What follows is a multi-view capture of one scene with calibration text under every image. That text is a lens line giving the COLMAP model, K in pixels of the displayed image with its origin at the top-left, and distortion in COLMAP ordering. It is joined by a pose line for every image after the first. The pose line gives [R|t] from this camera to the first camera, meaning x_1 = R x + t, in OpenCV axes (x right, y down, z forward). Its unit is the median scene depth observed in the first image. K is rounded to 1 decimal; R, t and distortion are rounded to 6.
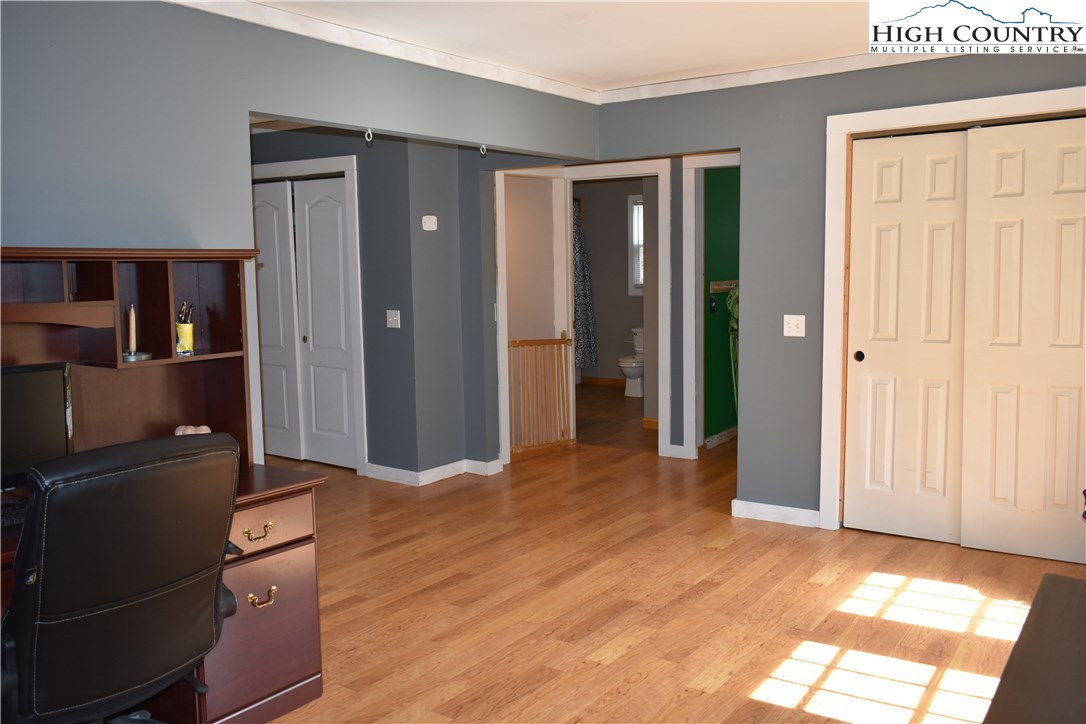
lens RADIAL K [[944.3, 0, 543.1], [0, 944.3, 359.5], [0, 0, 1]] dist [-0.005517, 0.003126]
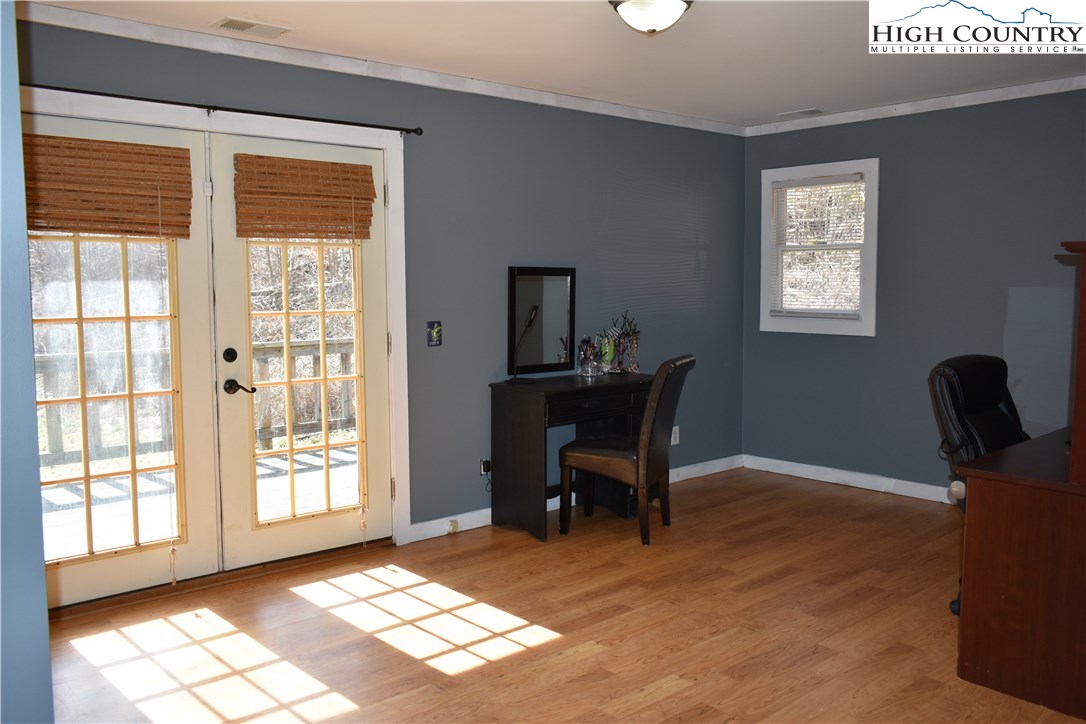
lens RADIAL K [[944.3, 0, 542.5], [0, 944.3, 364.6], [0, 0, 1]] dist [-0.005517, 0.003126]
pose [[-0.974864, -0.006339, 0.222710, -0.016299], [0.040224, 0.978162, 0.203912, -0.195109], [-0.219139, 0.207745, -0.953320, 1.866409]]
